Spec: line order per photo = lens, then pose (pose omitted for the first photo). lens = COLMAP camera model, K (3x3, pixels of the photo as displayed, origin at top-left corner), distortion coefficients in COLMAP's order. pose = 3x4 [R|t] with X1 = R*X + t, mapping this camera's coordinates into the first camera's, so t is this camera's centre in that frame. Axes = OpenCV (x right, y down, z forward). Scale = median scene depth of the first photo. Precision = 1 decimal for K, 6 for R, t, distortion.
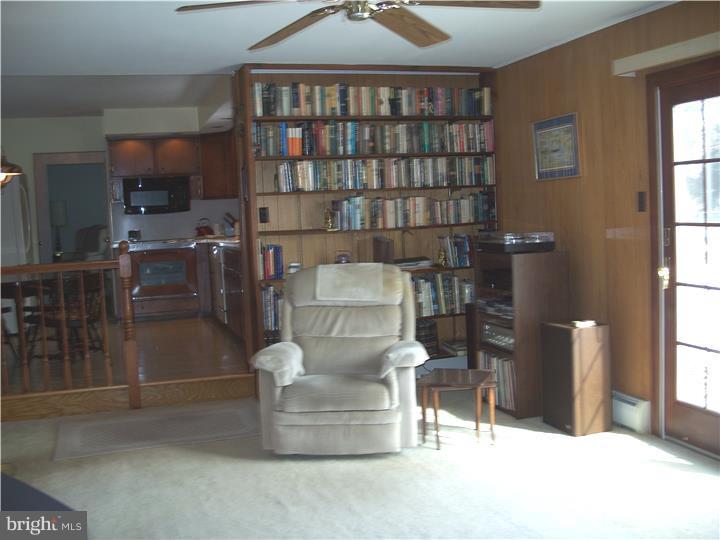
lens RADIAL K [[779.1, 0, 360.0], [0, 779.1, 270.0], [0, 0, 1]] dist [-0.228891, 0.329765]
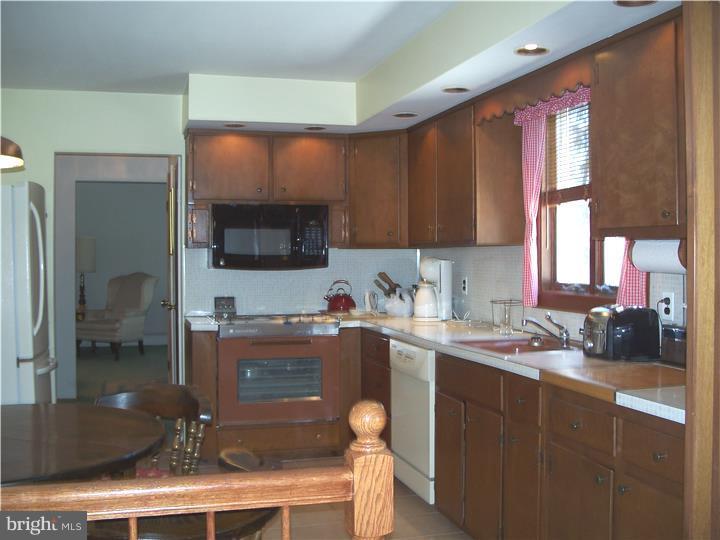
lens RADIAL K [[779.1, 0, 360.0], [0, 779.1, 270.0], [0, 0, 1]] dist [-0.228891, 0.329765]
pose [[0.998693, 0.043432, -0.026926, -0.182881], [-0.045028, 0.997073, -0.061790, -0.040977], [0.024164, 0.062922, 0.997726, 0.437742]]
